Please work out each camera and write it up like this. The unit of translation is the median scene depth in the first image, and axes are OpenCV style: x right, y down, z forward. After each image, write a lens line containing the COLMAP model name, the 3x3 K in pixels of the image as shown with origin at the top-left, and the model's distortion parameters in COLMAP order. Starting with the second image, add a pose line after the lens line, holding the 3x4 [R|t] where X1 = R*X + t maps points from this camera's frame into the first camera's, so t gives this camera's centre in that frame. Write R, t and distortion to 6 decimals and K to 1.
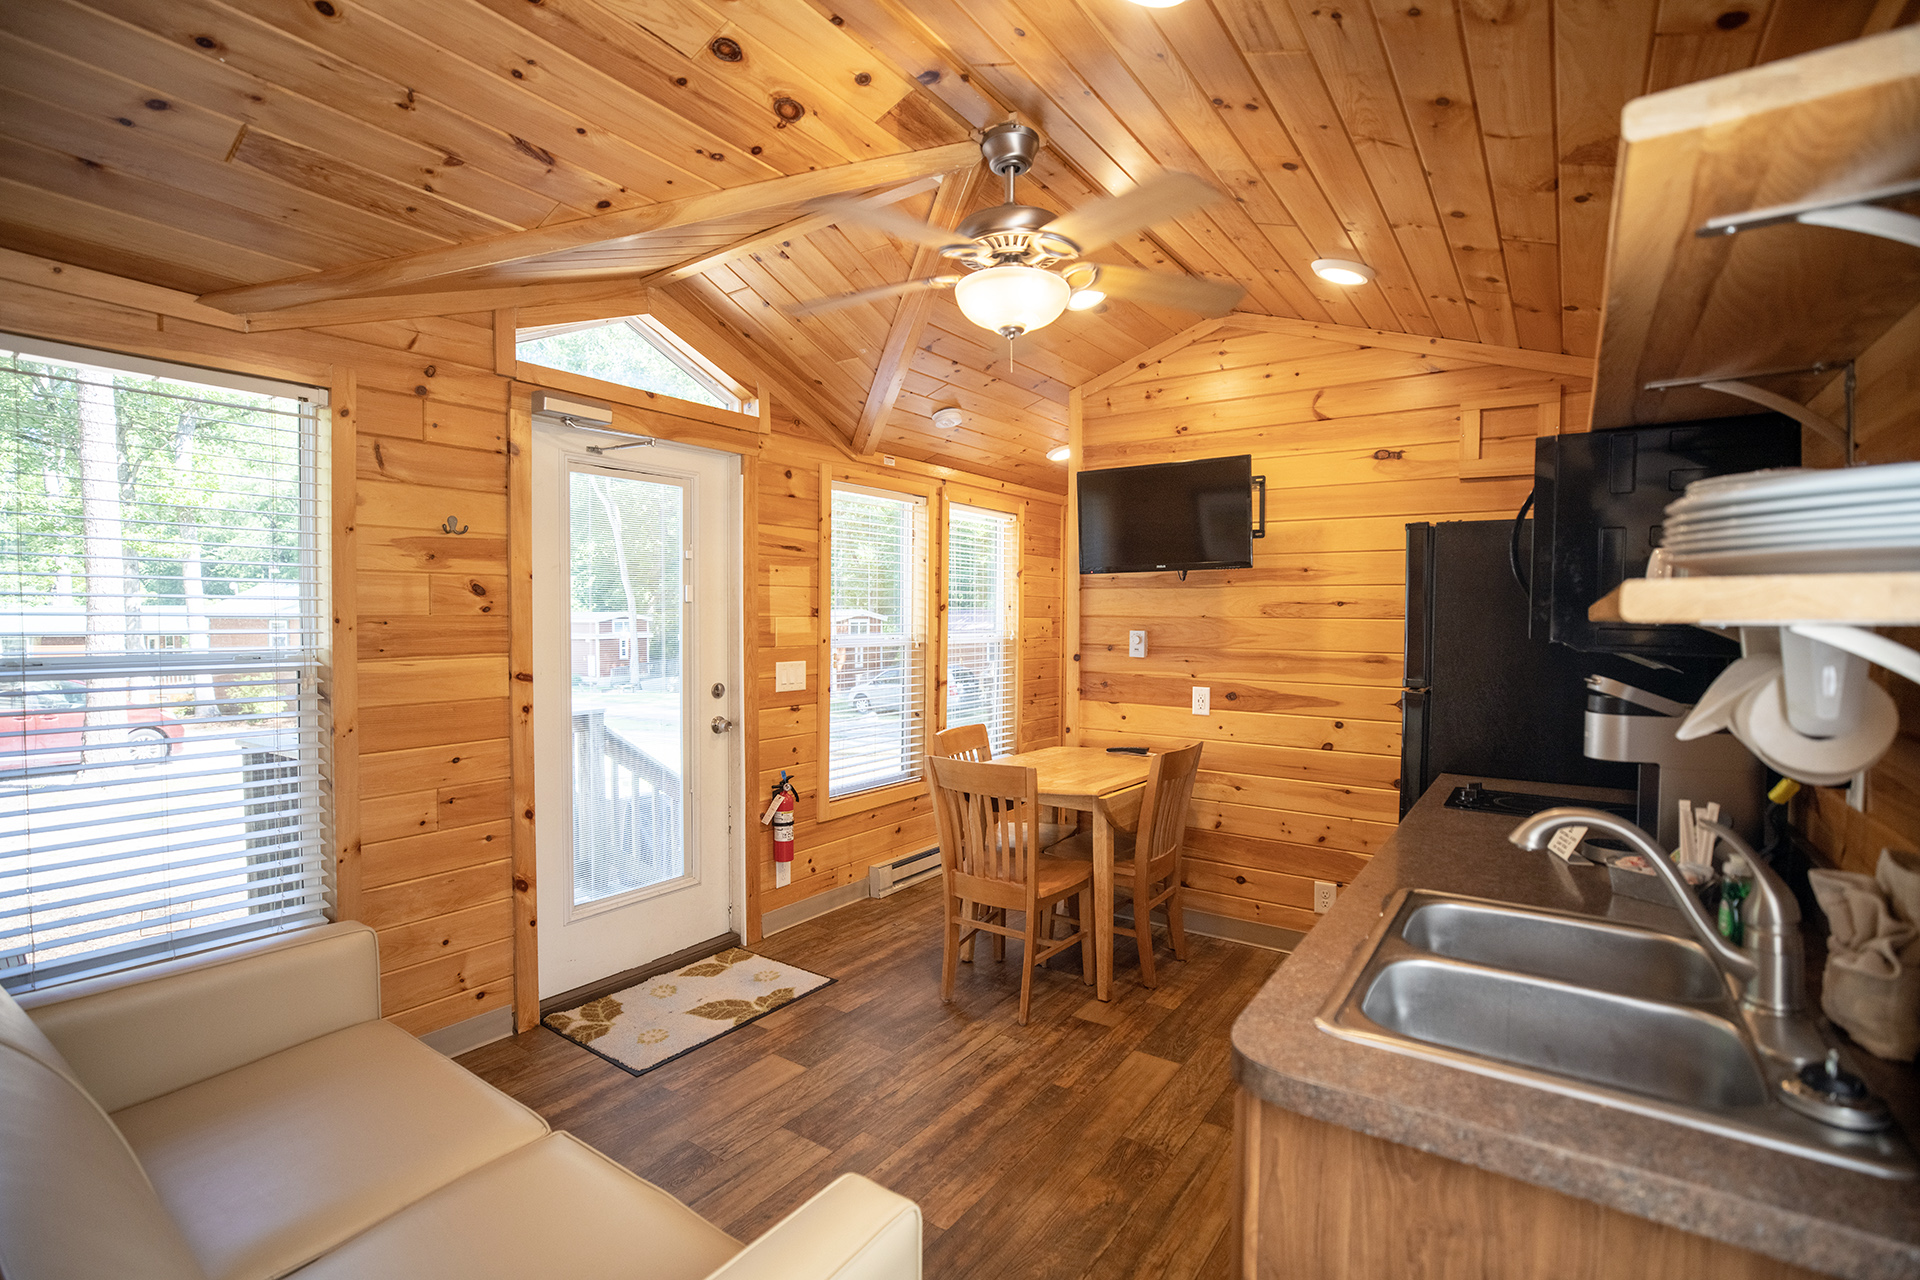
lens RADIAL K [[879.5, 0, 953.8], [0, 879.5, 639.7], [0, 0, 1]] dist [-0.037616, 0.005908]
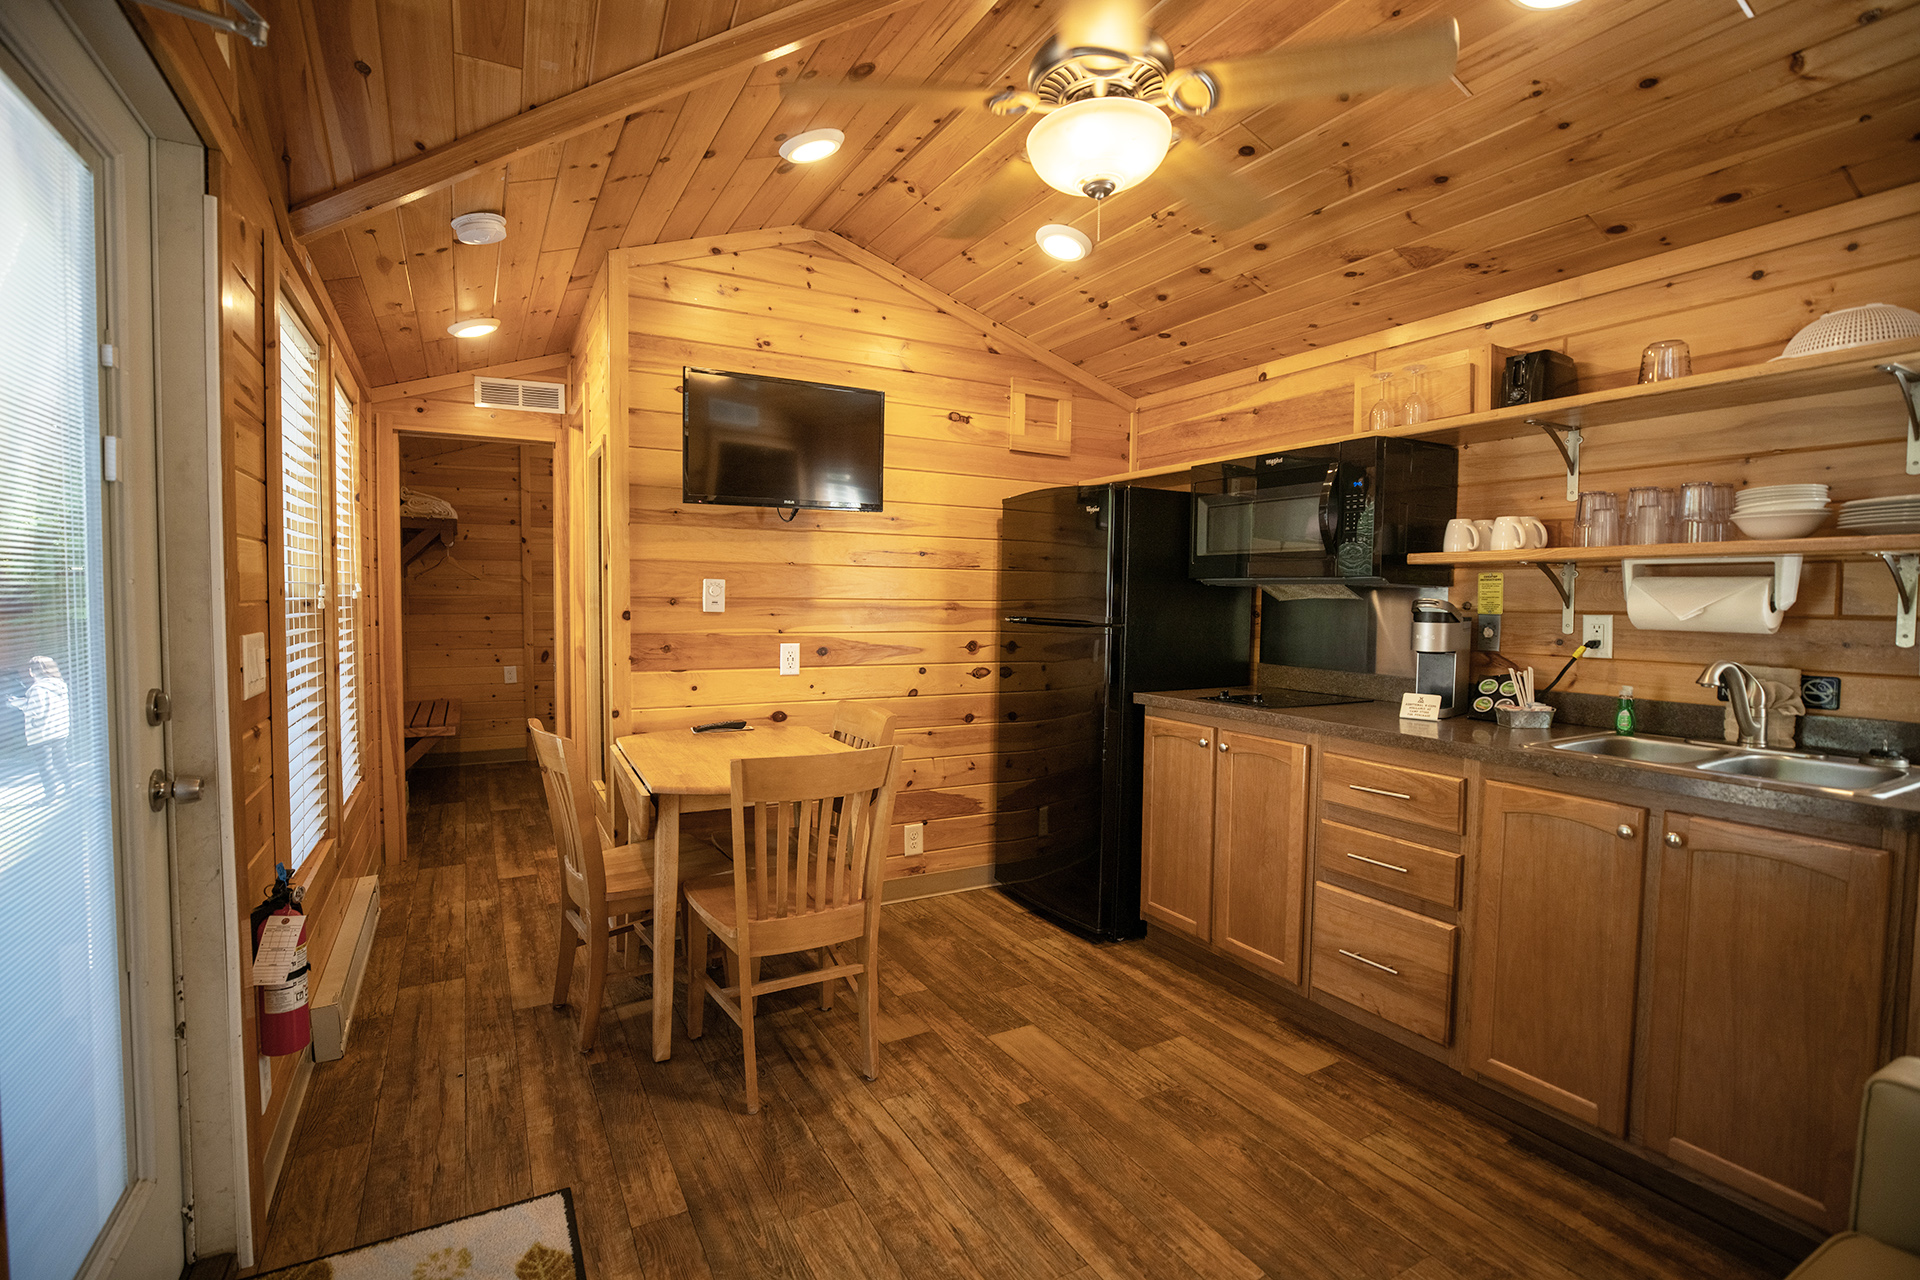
lens RADIAL K [[879.5, 0, 953.6], [0, 879.5, 637.2], [0, 0, 1]] dist [-0.037616, 0.005908]
pose [[0.438771, -0.043723, 0.897535, -0.470824], [0.015338, 0.999034, 0.041170, 0.014823], [-0.898468, -0.004297, 0.439018, 0.496015]]
